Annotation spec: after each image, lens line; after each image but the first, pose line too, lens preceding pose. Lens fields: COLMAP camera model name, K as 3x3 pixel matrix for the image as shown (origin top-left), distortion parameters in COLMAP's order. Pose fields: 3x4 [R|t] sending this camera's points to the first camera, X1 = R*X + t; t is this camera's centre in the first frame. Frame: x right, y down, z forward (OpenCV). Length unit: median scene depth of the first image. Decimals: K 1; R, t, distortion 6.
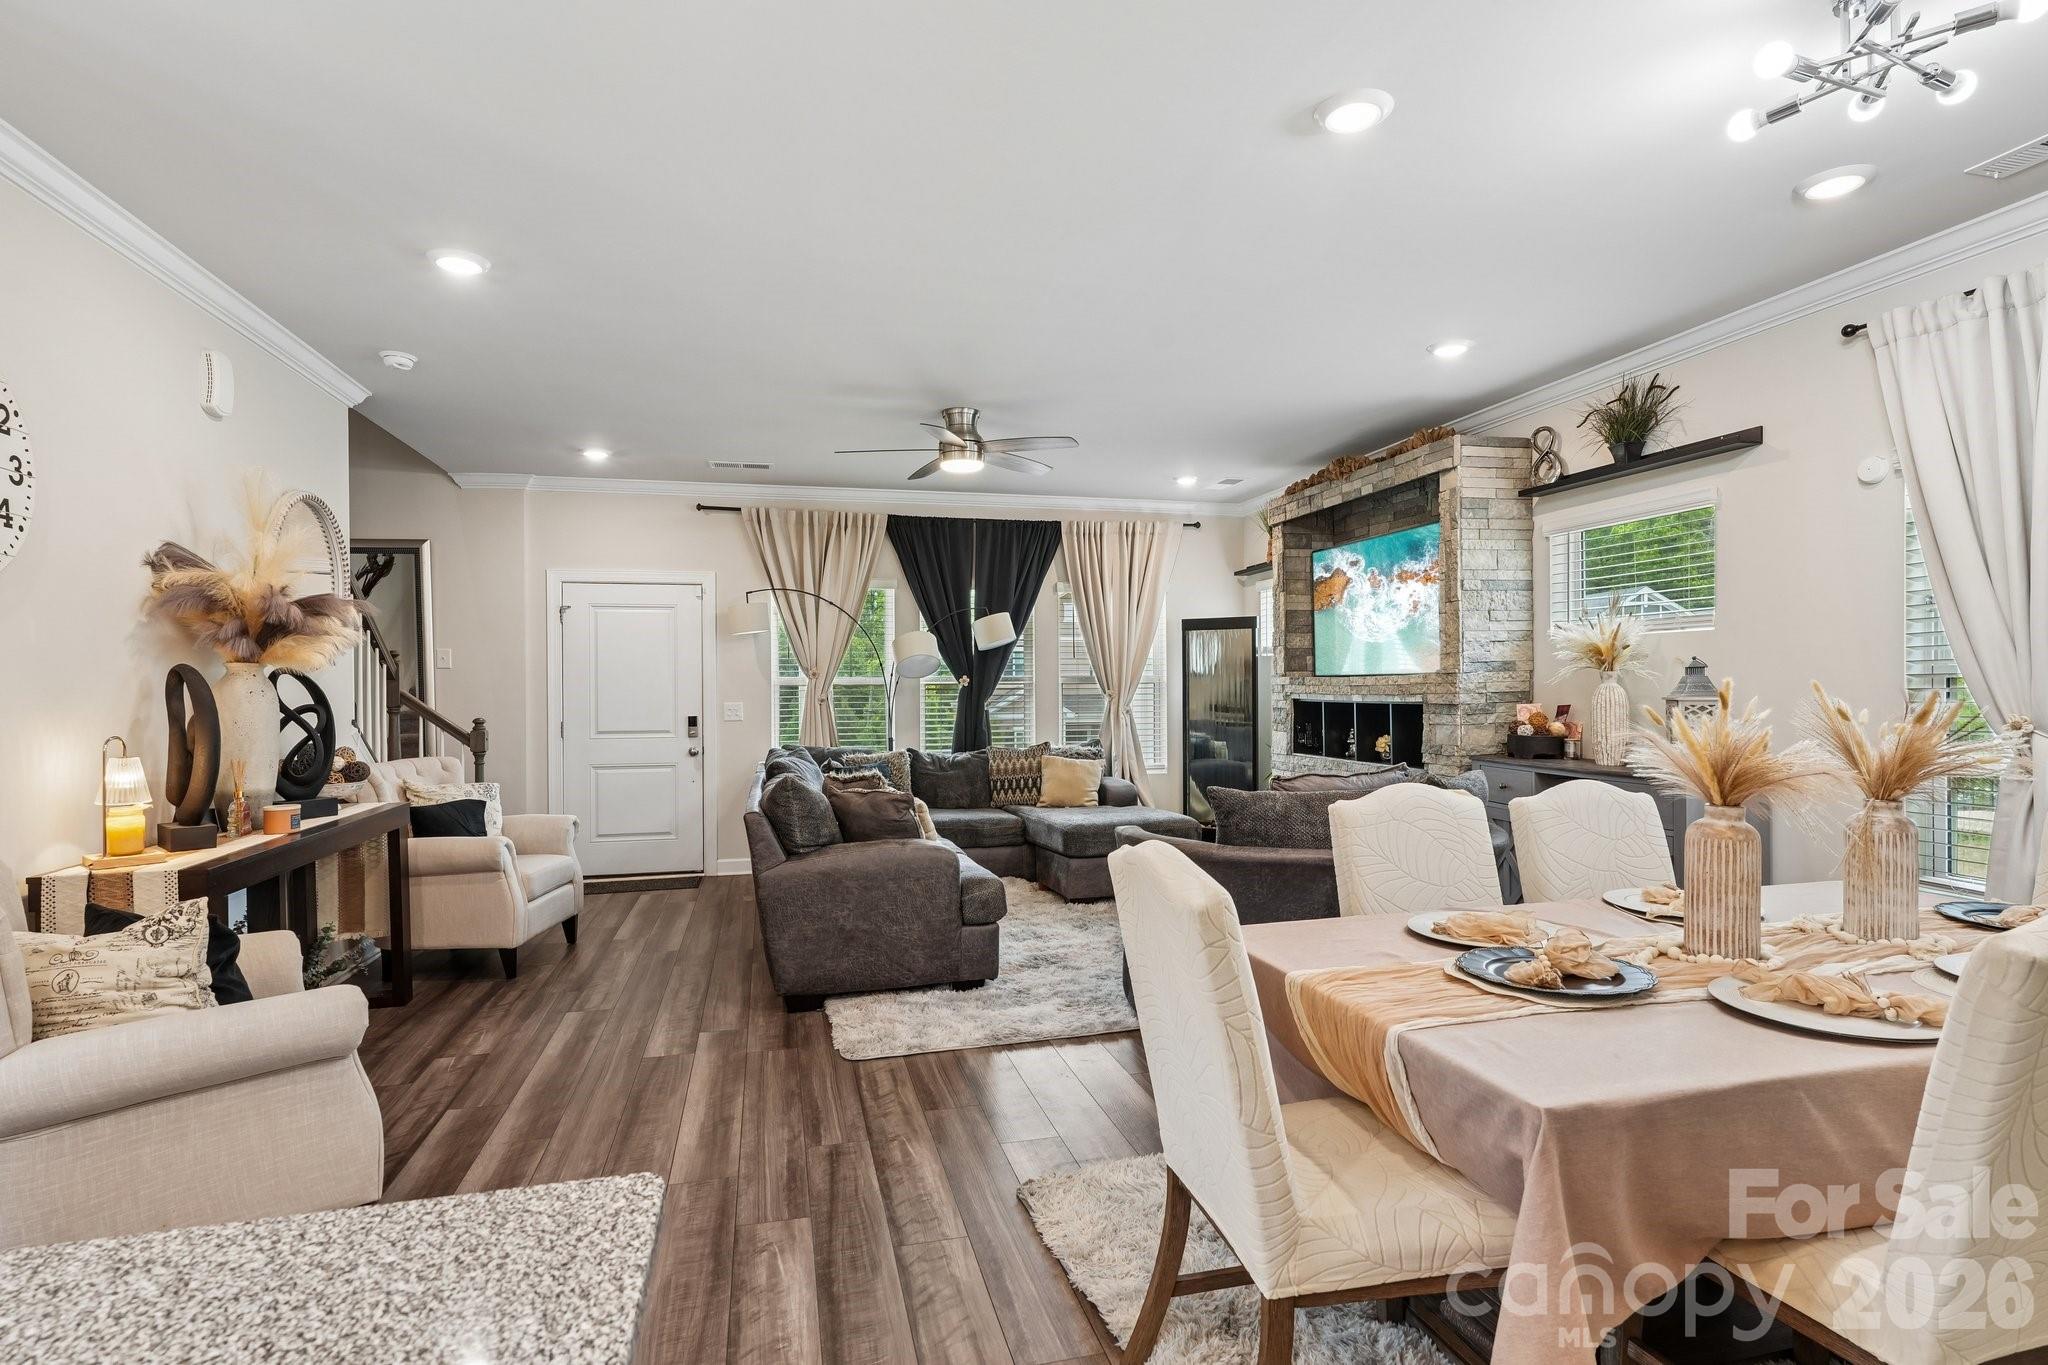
lens RADIAL K [[1003.4, 0, 1027.9], [0, 1003.4, 679.2], [0, 0, 1]] dist [-0.006032, 0.001908]
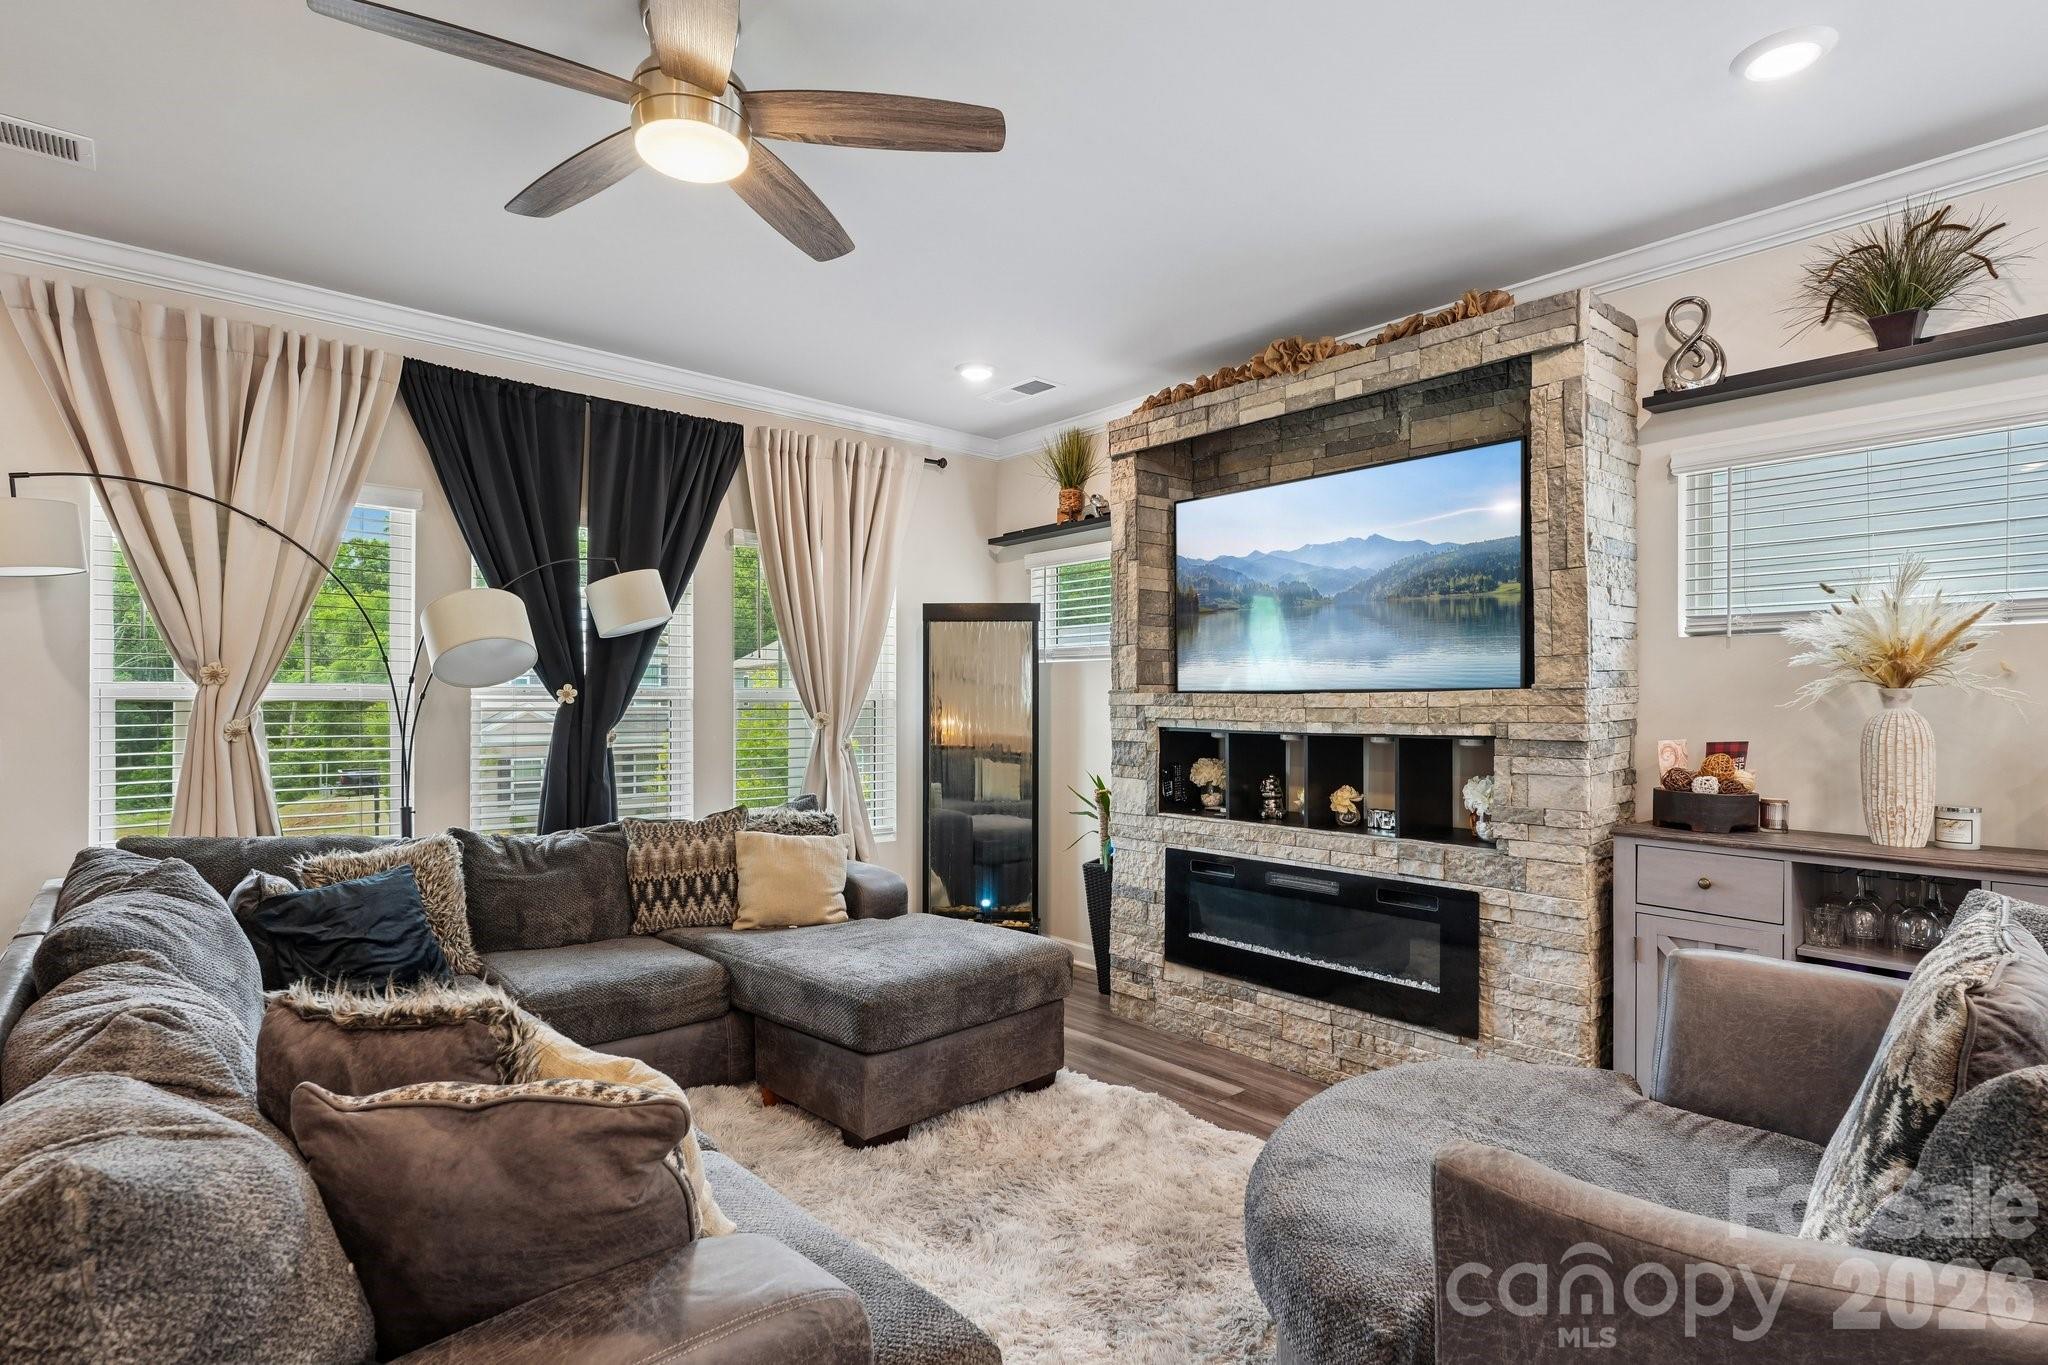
lens RADIAL K [[1003.4, 0, 1028.6], [0, 1003.4, 700.5], [0, 0, 1]] dist [-0.006032, 0.001908]
pose [[0.888844, 0.007034, 0.458157, -0.096964], [-0.008902, 0.999959, 0.001919, 0.001857], [-0.458124, -0.005785, 0.888869, 0.447410]]
